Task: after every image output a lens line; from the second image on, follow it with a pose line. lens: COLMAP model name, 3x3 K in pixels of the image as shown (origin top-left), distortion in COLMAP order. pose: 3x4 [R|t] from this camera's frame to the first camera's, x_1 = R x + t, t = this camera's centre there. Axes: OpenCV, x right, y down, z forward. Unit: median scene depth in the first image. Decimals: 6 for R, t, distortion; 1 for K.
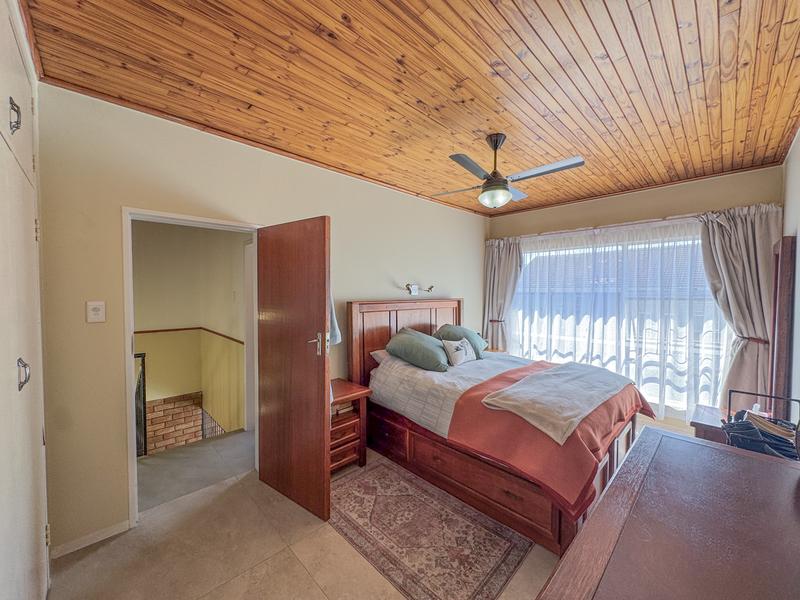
lens RADIAL K [[317.8, 0, 400.0], [0, 317.8, 300.0], [0, 0, 1]] dist [-0.002536, 0.000342]
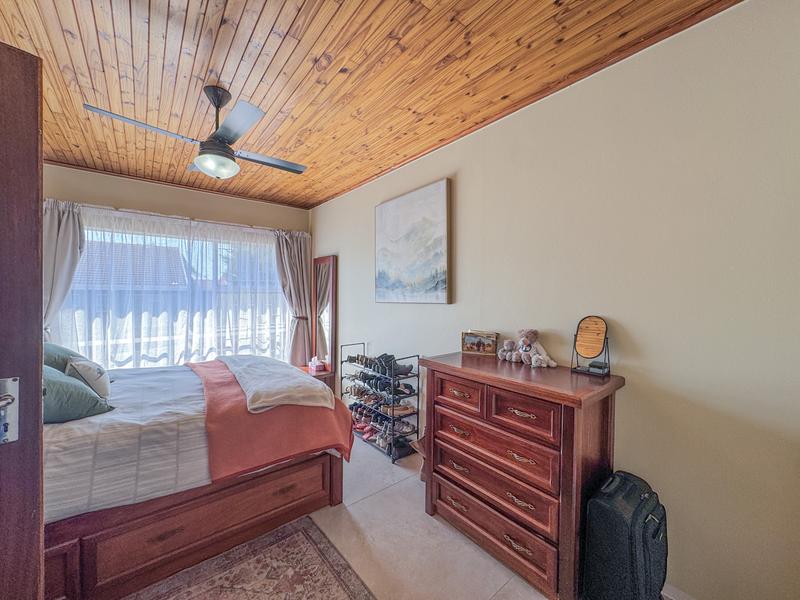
lens RADIAL K [[317.8, 0, 400.0], [0, 317.8, 300.0], [0, 0, 1]] dist [-0.002536, 0.000342]
pose [[0.087471, -0.022090, 0.995922, -0.370846], [0.018562, 0.999617, 0.020542, 0.012432], [-0.995994, 0.016689, 0.087847, 0.356873]]
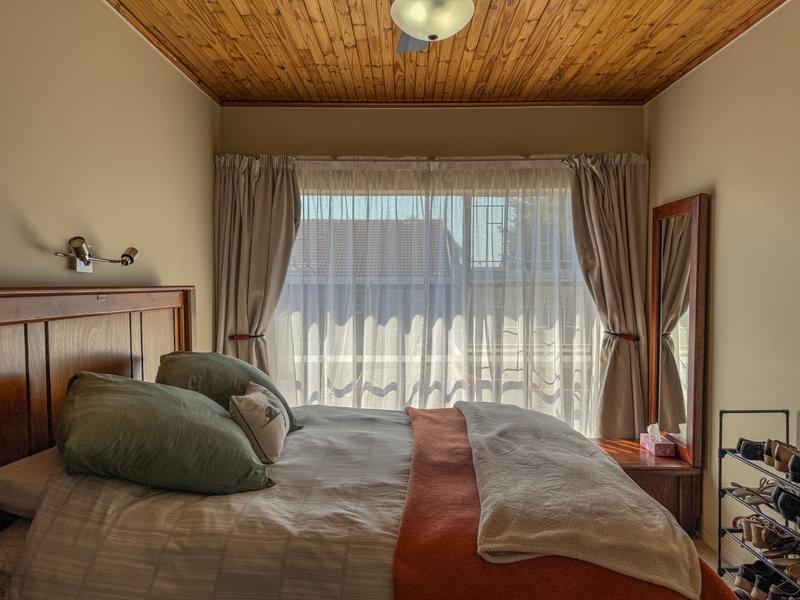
lens RADIAL K [[560.7, 0, 402.5], [0, 560.7, 301.1], [0, 0, 1]] dist [0.090102, -0.127765]
pose [[0.700692, -0.021823, 0.713130, -0.176544], [0.021238, 0.999727, 0.009727, 0.018380], [-0.713147, 0.008330, 0.700965, 0.415849]]
